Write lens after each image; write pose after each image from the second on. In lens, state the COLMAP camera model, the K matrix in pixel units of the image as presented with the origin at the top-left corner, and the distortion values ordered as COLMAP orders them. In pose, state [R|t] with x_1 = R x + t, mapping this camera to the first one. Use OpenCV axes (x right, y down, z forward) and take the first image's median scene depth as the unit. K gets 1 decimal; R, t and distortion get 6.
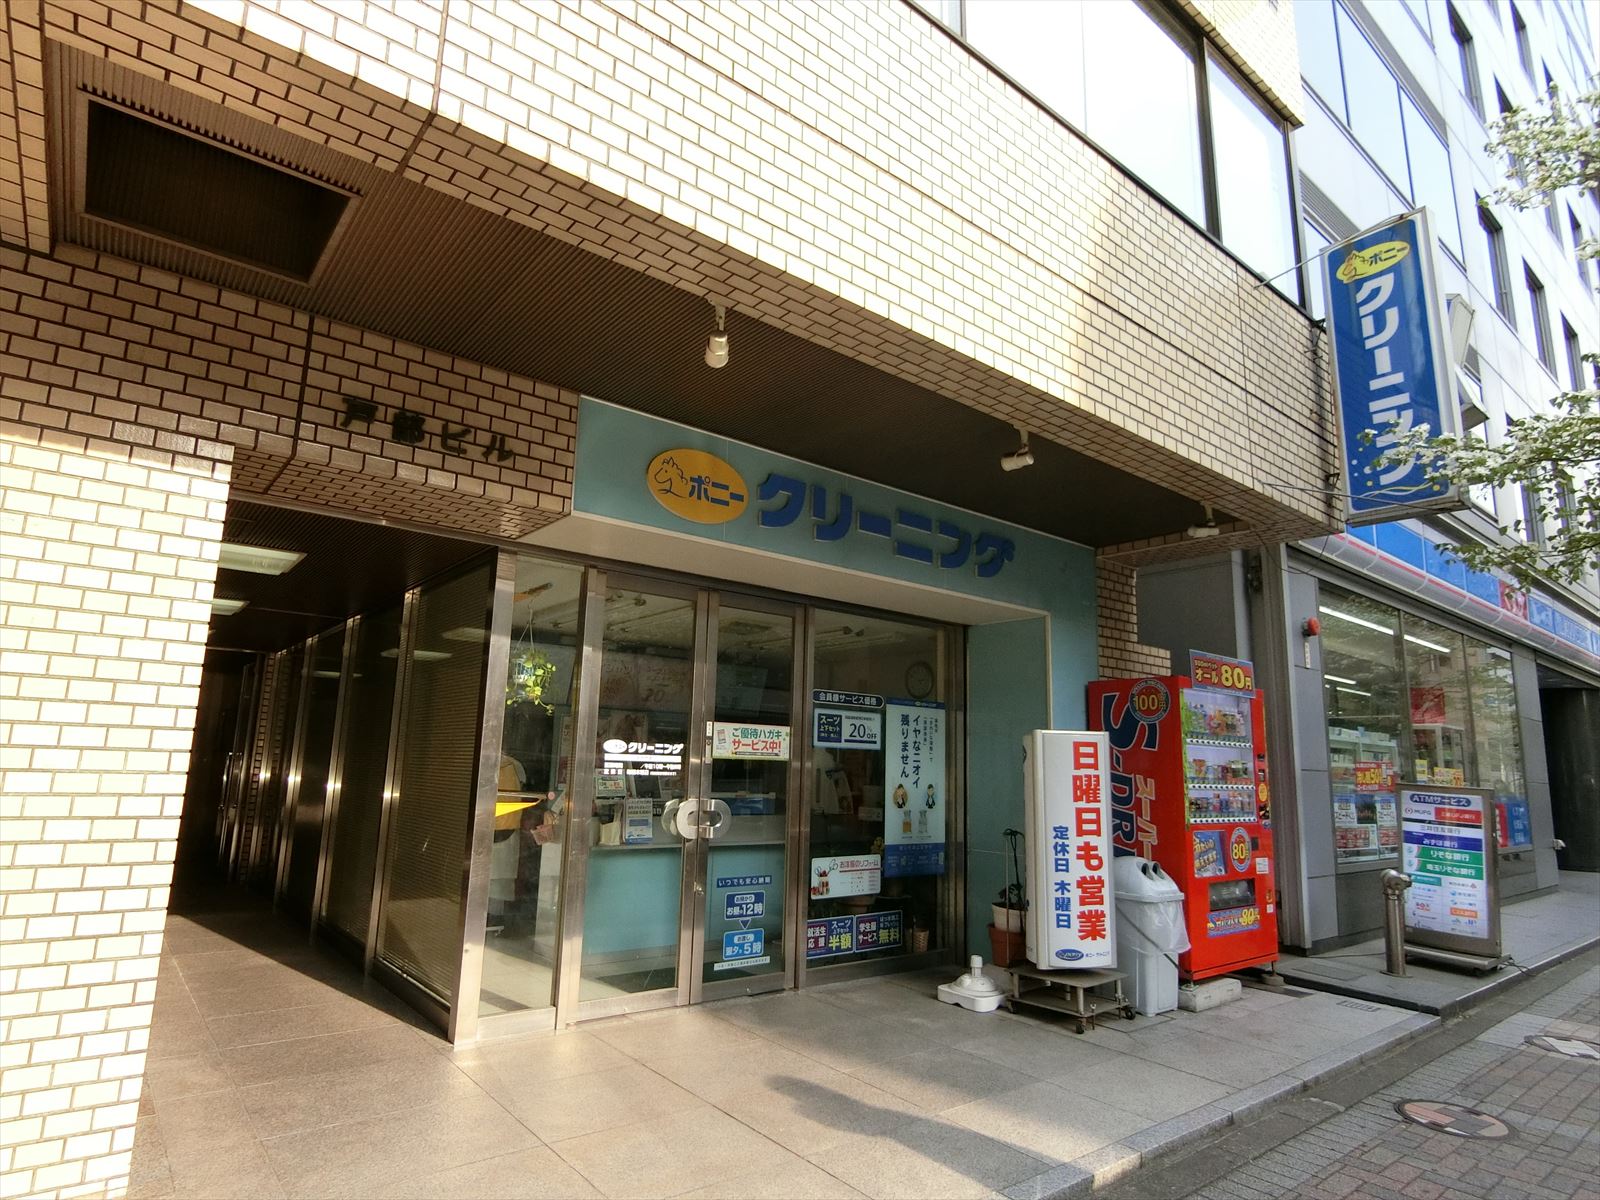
lens RADIAL K [[890.3, 0, 794.6], [0, 890.3, 583.1], [0, 0, 1]] dist [-0.018355, -0.001755]
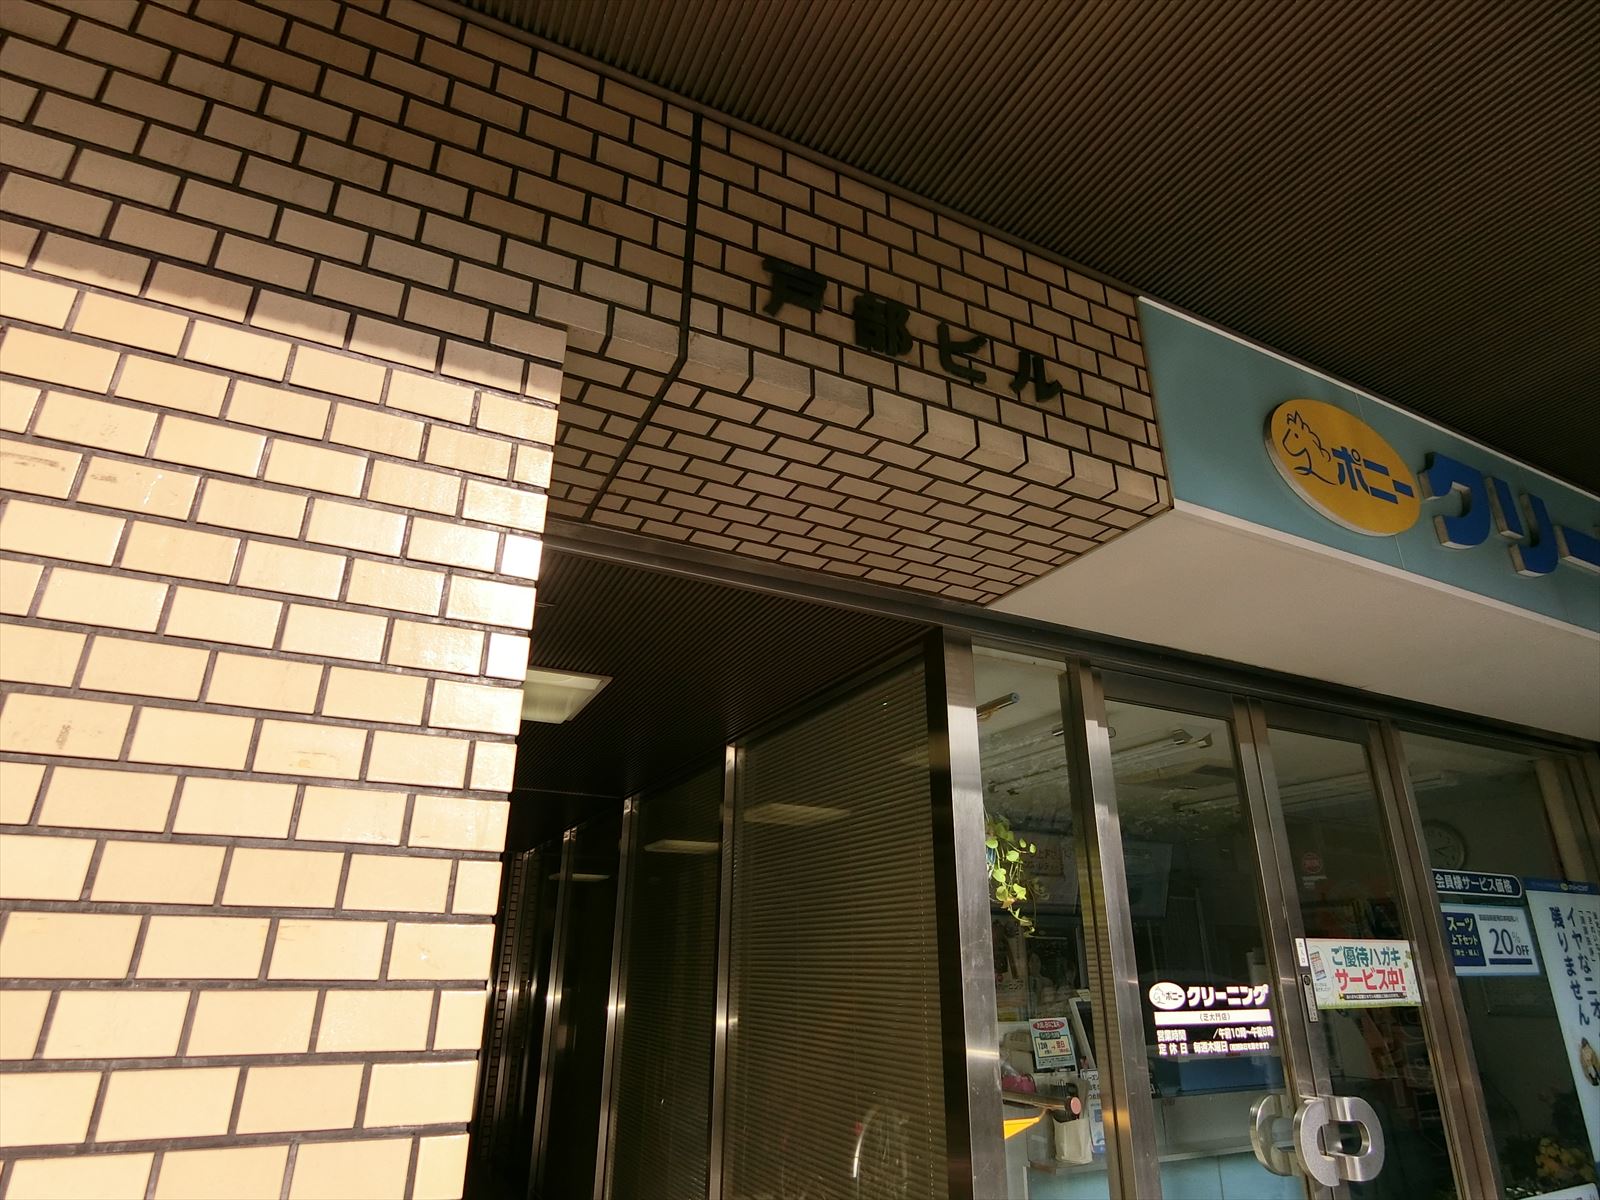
lens RADIAL K [[890.3, 0, 794.6], [0, 890.3, 583.1], [0, 0, 1]] dist [-0.018355, -0.001755]
pose [[0.976613, -0.099550, -0.190568, -0.378569], [0.058750, 0.976179, -0.208860, 0.053078], [0.206821, 0.192780, 0.959198, 0.523145]]
